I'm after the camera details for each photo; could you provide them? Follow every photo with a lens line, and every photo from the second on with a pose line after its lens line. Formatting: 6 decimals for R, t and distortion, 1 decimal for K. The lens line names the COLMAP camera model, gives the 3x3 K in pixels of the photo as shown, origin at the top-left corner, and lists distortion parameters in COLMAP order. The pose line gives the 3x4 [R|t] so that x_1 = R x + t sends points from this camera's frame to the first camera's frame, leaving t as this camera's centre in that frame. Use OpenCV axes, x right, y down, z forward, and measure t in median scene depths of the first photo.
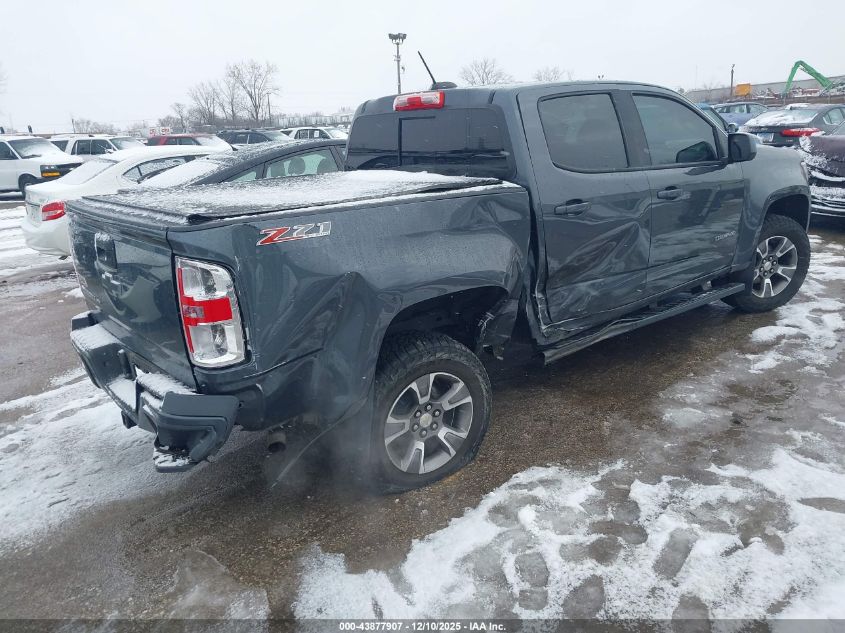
lens RADIAL K [[657.5, 0, 418.4], [0, 657.5, 310.3], [0, 0, 1]] dist [0.035694, -0.040947]
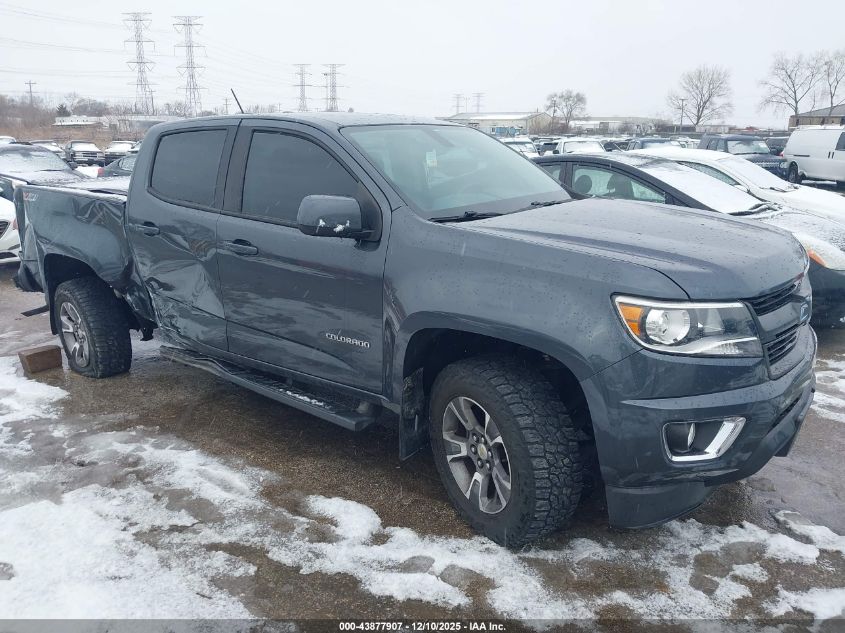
lens RADIAL K [[657.5, 0, 422.7], [0, 657.5, 310.8], [0, 0, 1]] dist [0.035694, -0.040947]
pose [[0.222106, 0.301417, -0.927263, 1.362886], [-0.276479, 0.931451, 0.236554, -0.400972], [0.935002, 0.203829, 0.290216, 1.074011]]
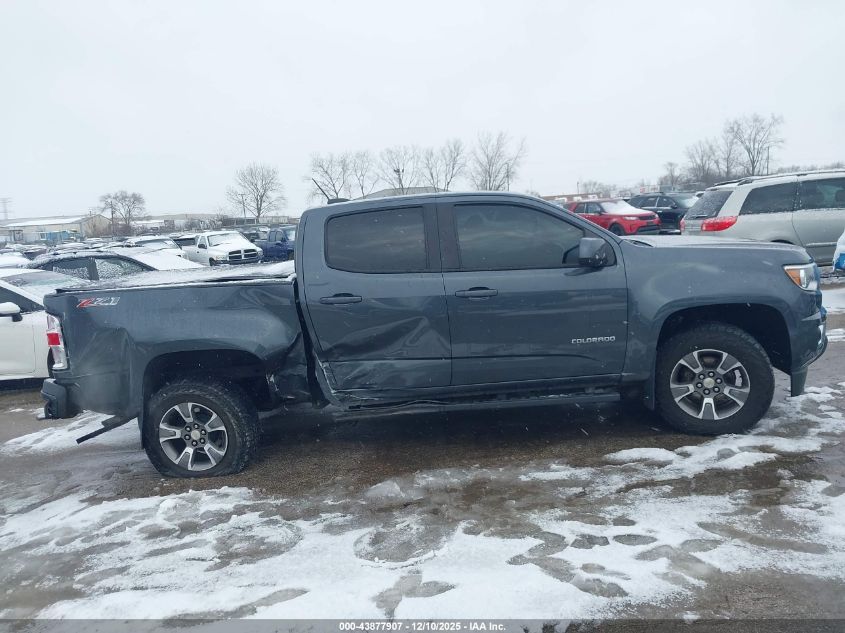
lens RADIAL K [[657.5, 0, 424.9], [0, 657.5, 324.1], [0, 0, 1]] dist [0.035694, -0.040947]
pose [[0.760649, 0.103054, -0.640932, 1.093371], [-0.142792, 0.989699, -0.010332, -0.112256], [0.633265, 0.099379, 0.767528, 0.135633]]
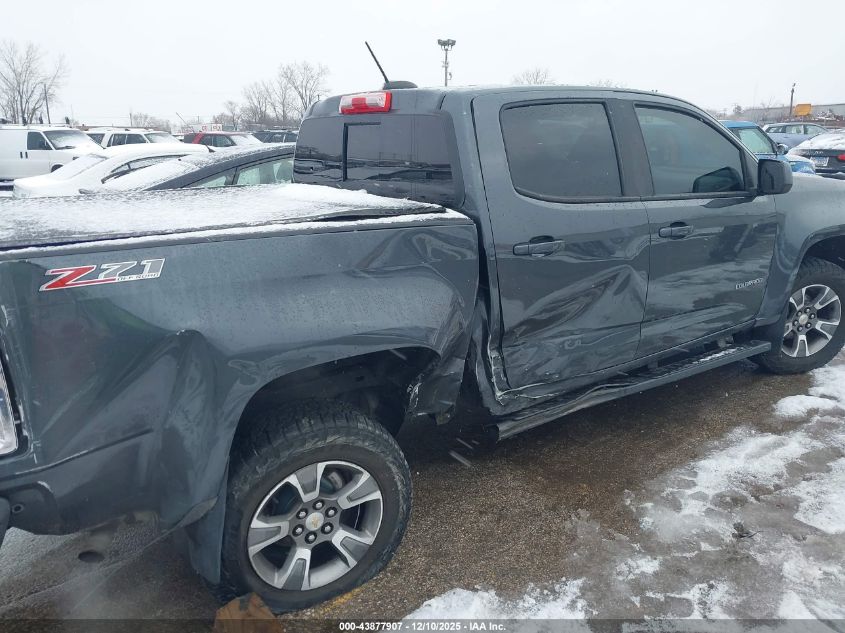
lens RADIAL K [[657.5, 0, 422.4], [0, 657.5, 312.2], [0, 0, 1]] dist [0.035694, -0.040947]
pose [[0.996938, 0.056232, -0.054333, 0.134351], [-0.056577, 0.998387, -0.004827, -0.062328], [0.053974, 0.007887, 0.998511, 0.202944]]
